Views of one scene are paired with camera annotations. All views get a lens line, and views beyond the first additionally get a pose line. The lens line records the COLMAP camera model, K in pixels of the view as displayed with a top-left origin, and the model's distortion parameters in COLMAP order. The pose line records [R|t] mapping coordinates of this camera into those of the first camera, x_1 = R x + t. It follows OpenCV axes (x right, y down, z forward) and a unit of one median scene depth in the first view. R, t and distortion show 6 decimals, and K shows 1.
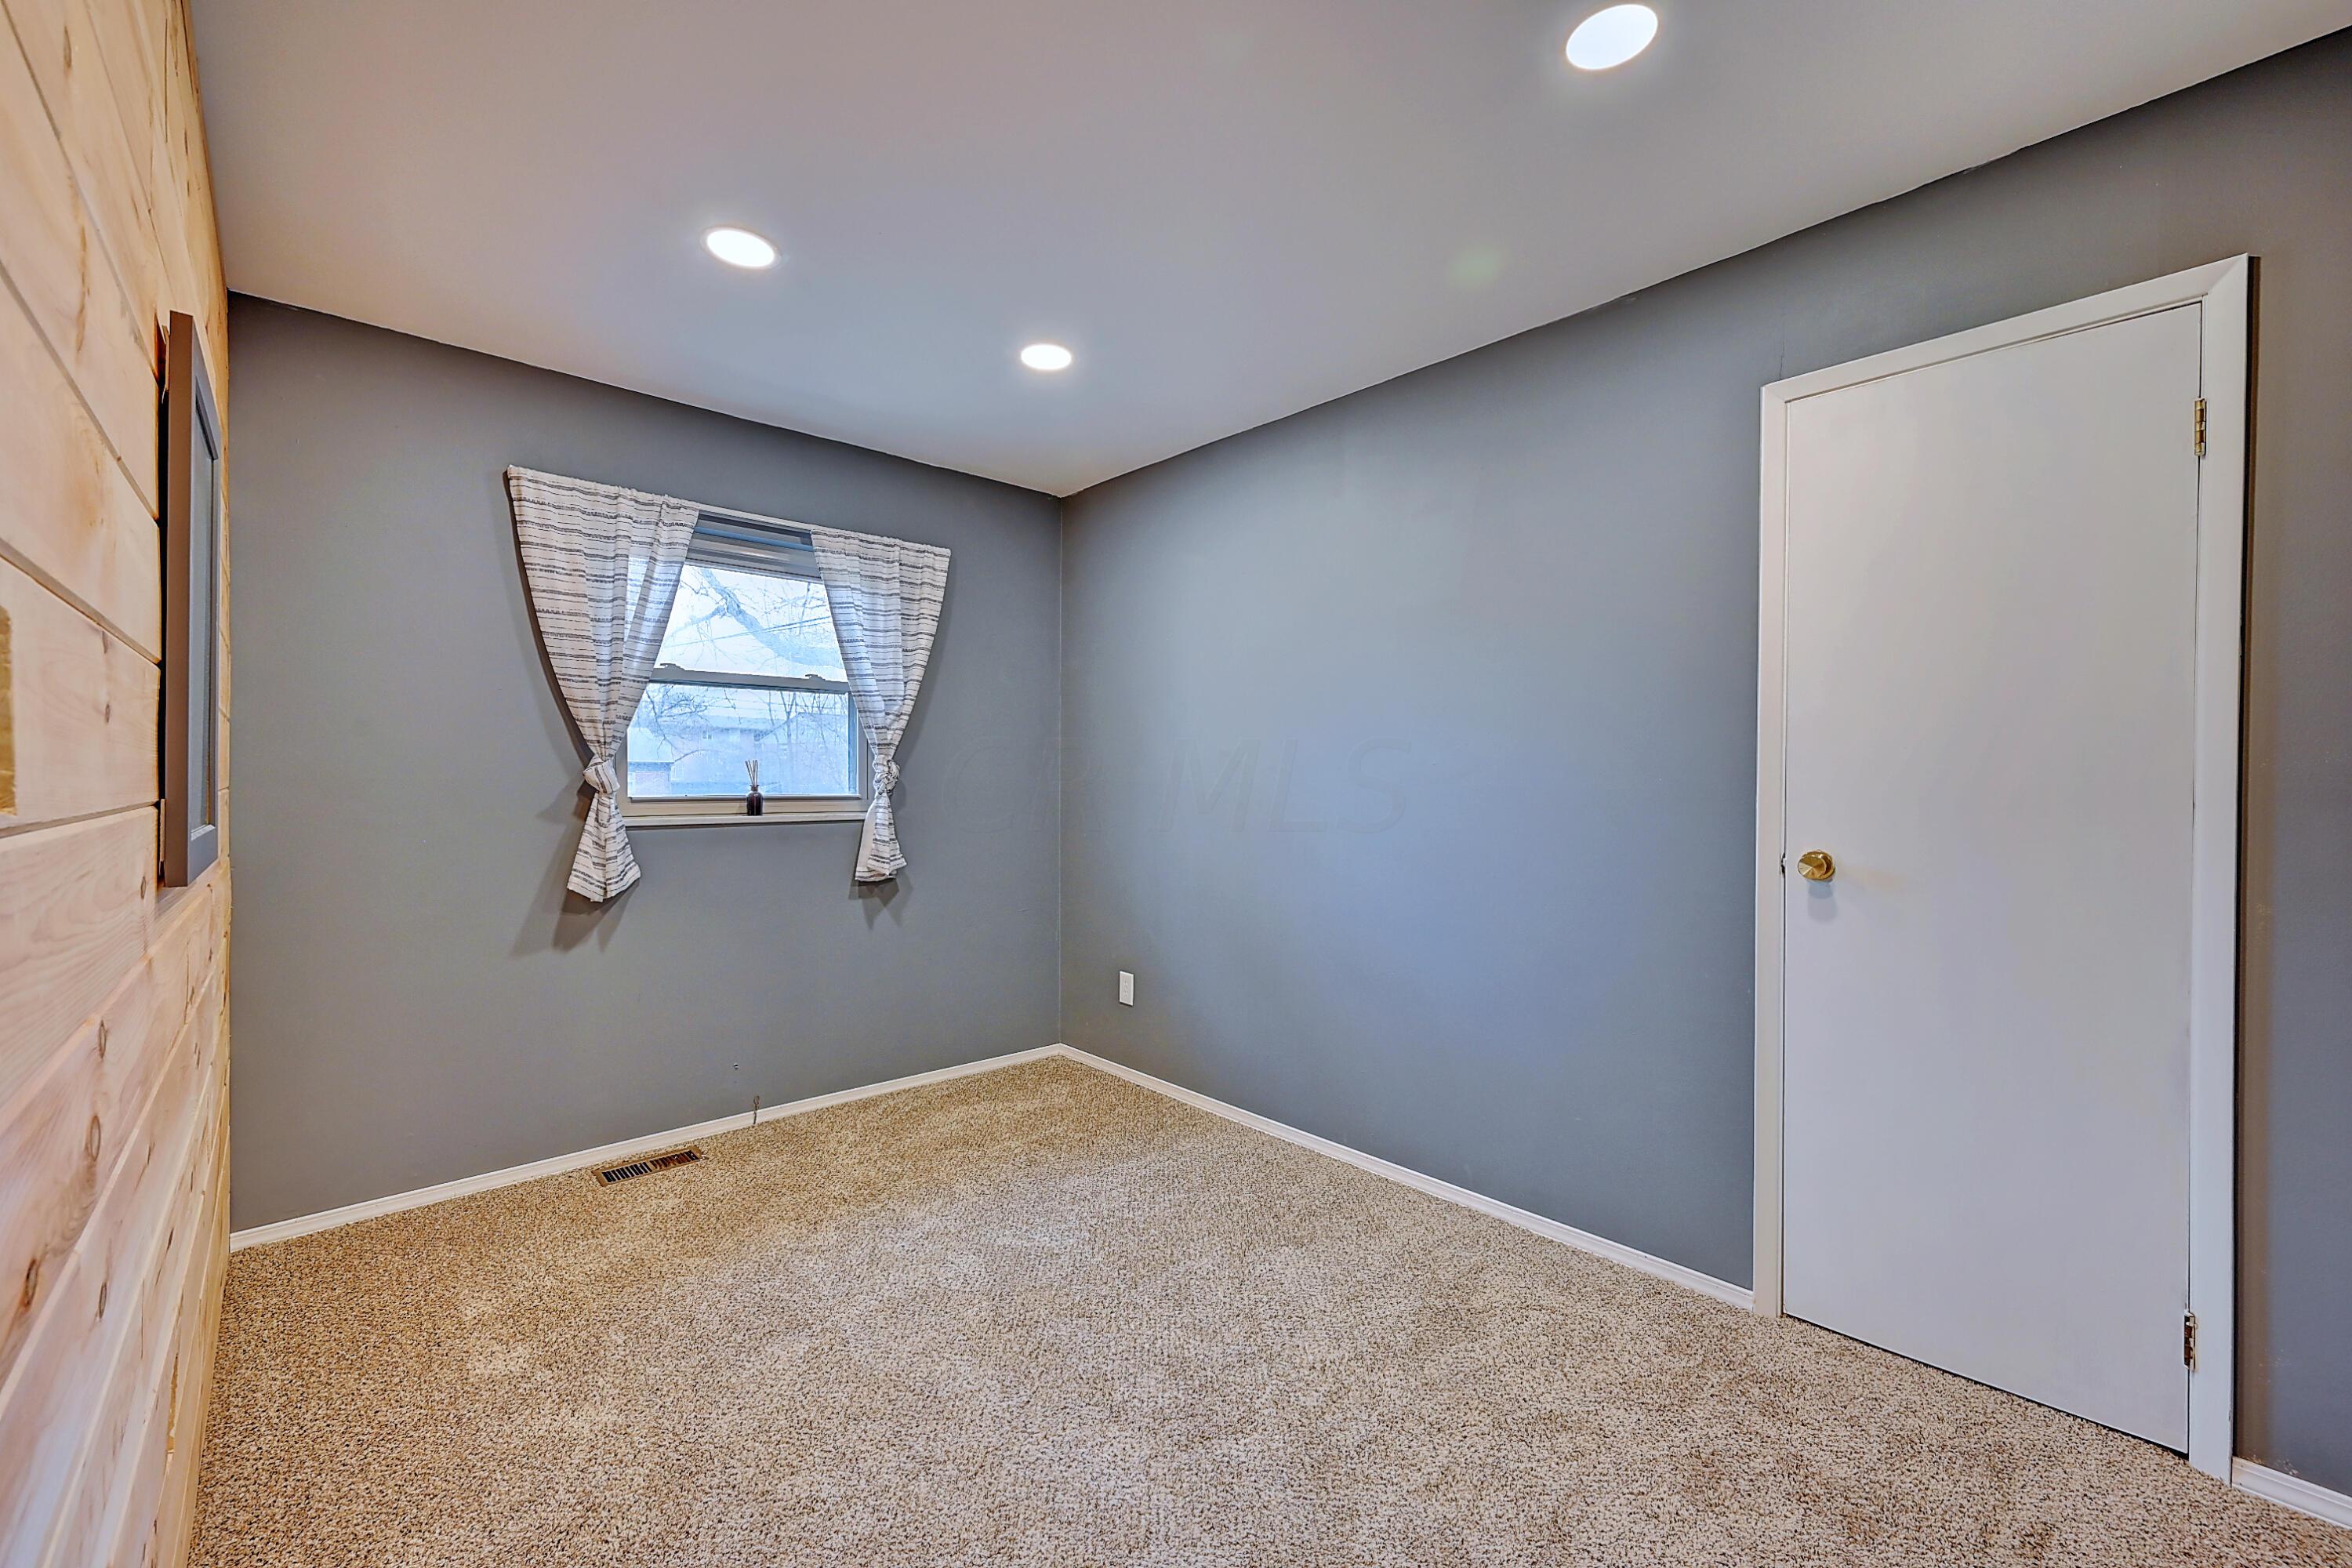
lens RADIAL K [[933.6, 0, 1173.1], [0, 933.6, 783.0], [0, 0, 1]] dist [0.003389, 0.000258]
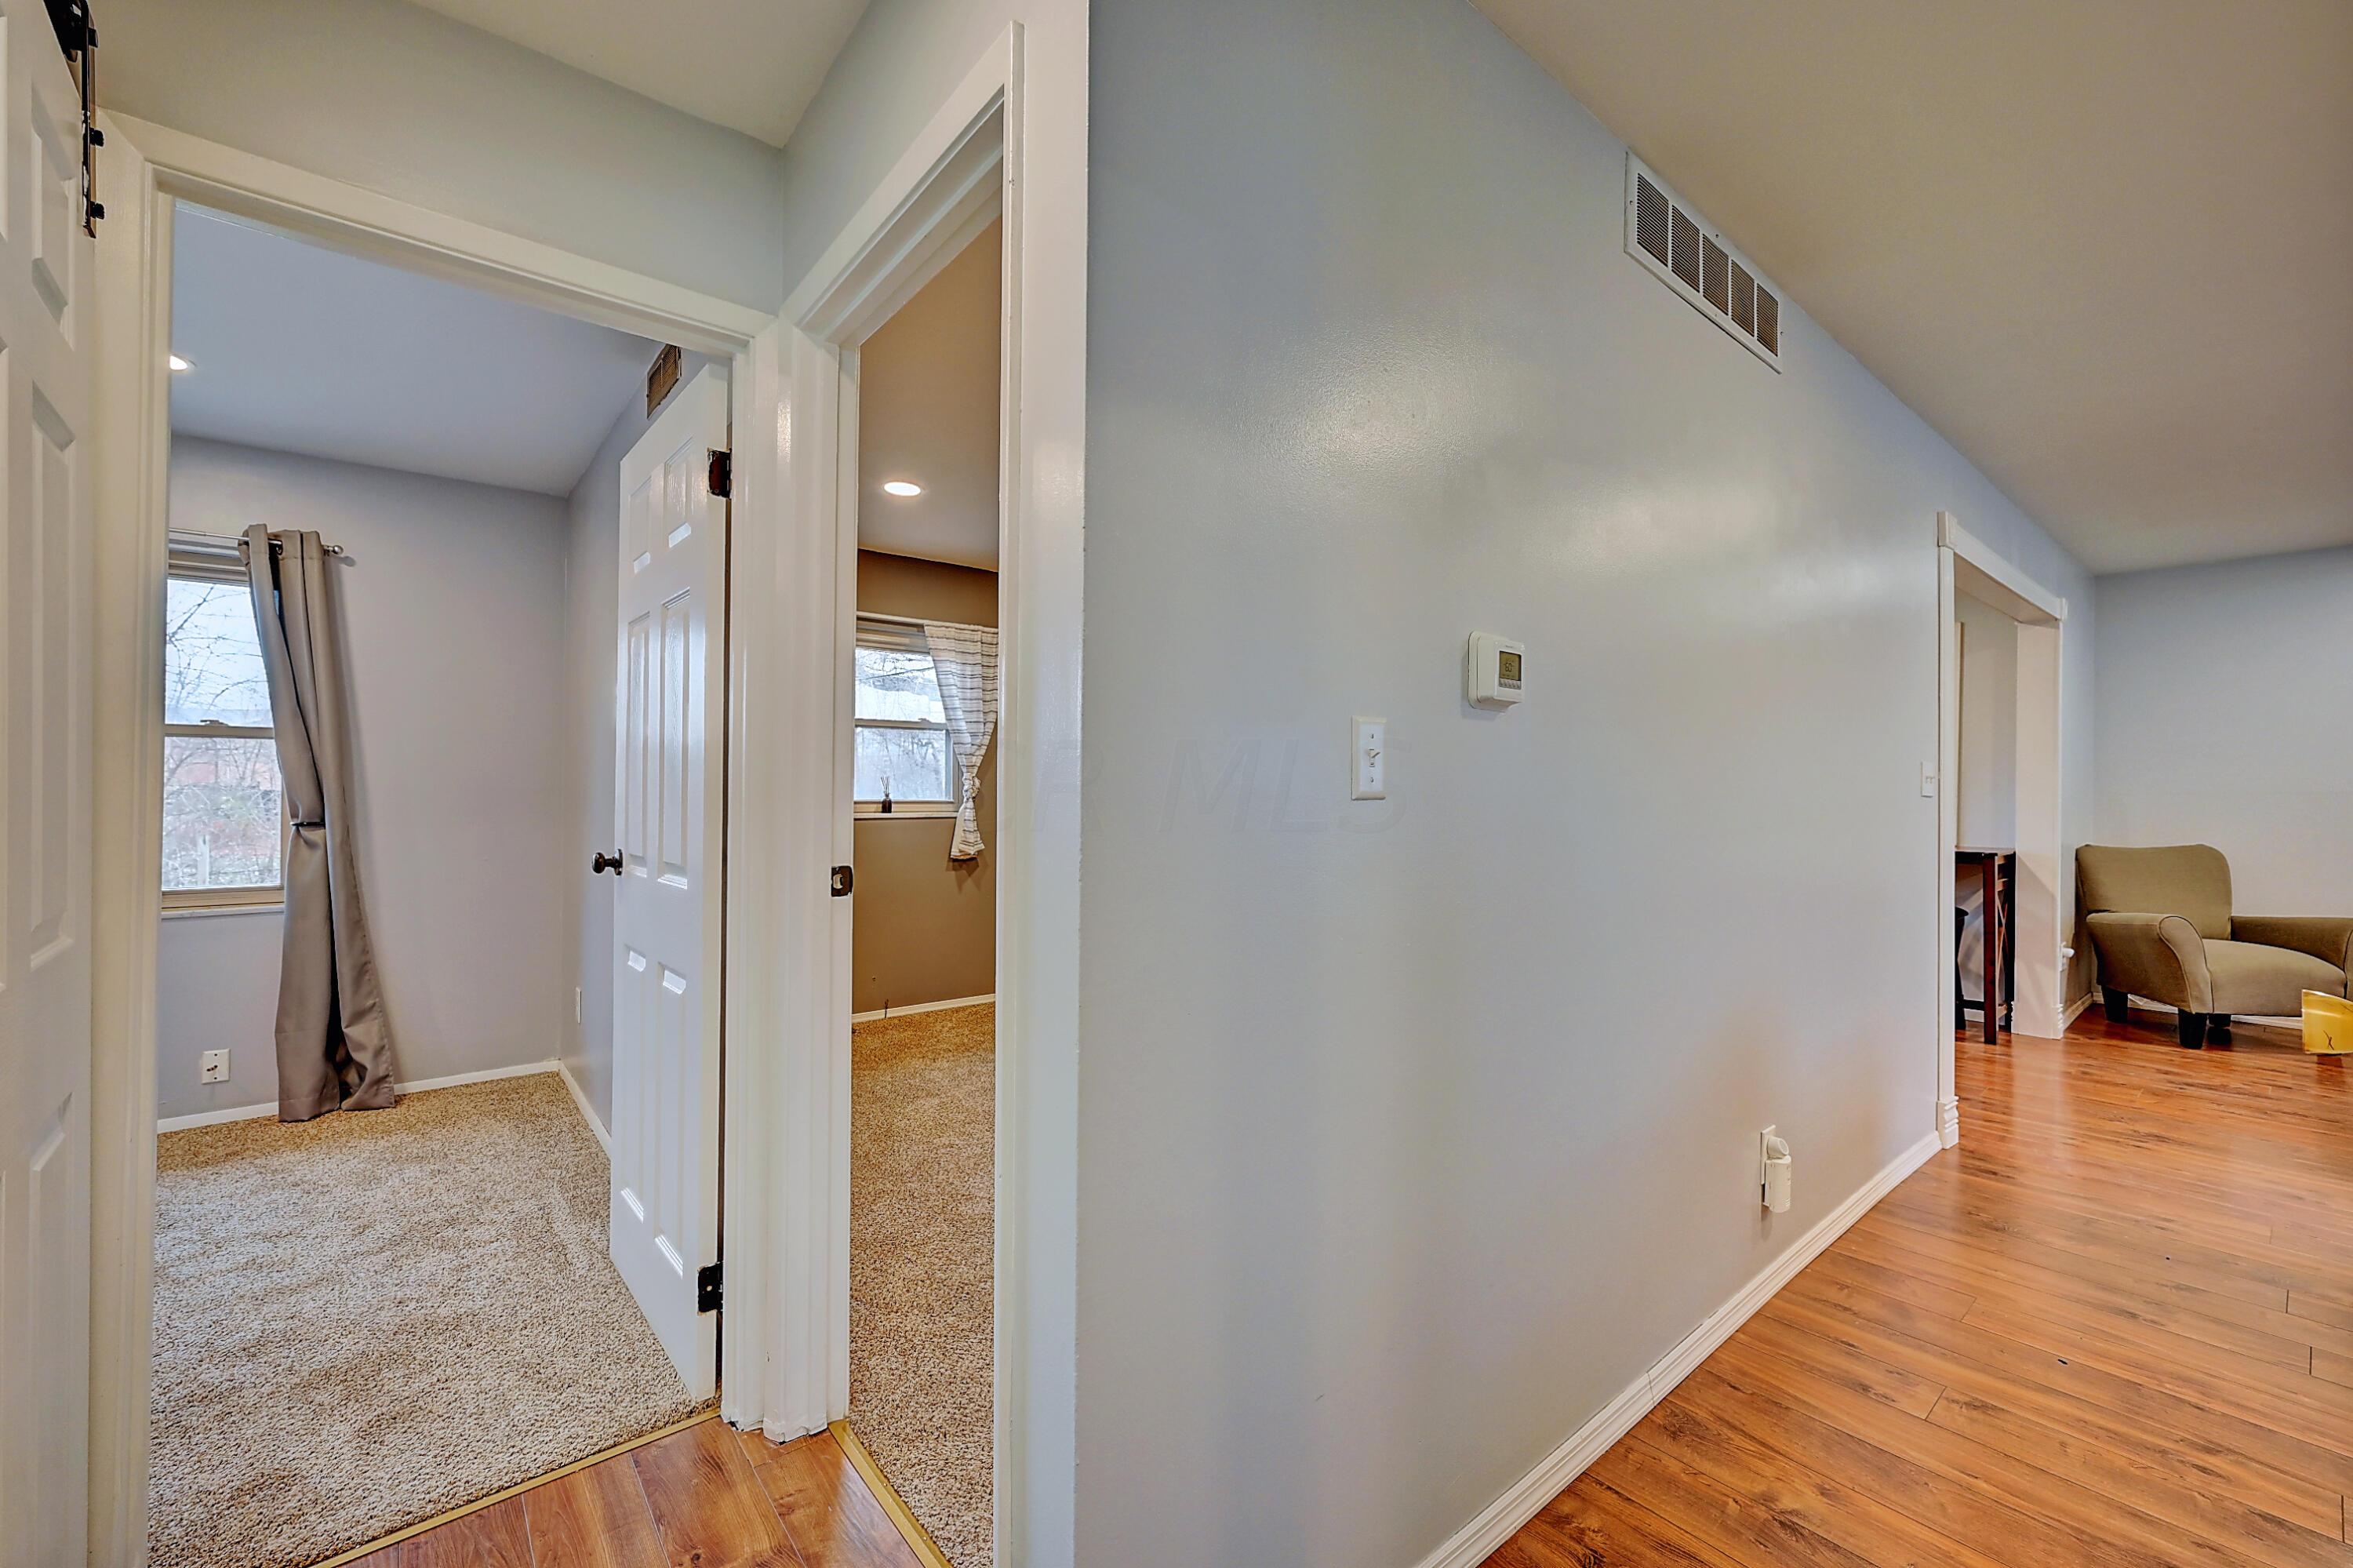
lens RADIAL K [[934.0, 0, 1177.0], [0, 934.0, 786.0], [0, 0, 1]] dist [0.003389, 0.000258]
pose [[0.998524, 0.001972, -0.054276, 0.095840], [-0.002480, 0.999954, -0.009286, 0.003407], [0.054255, 0.009407, 0.998483, -0.453054]]
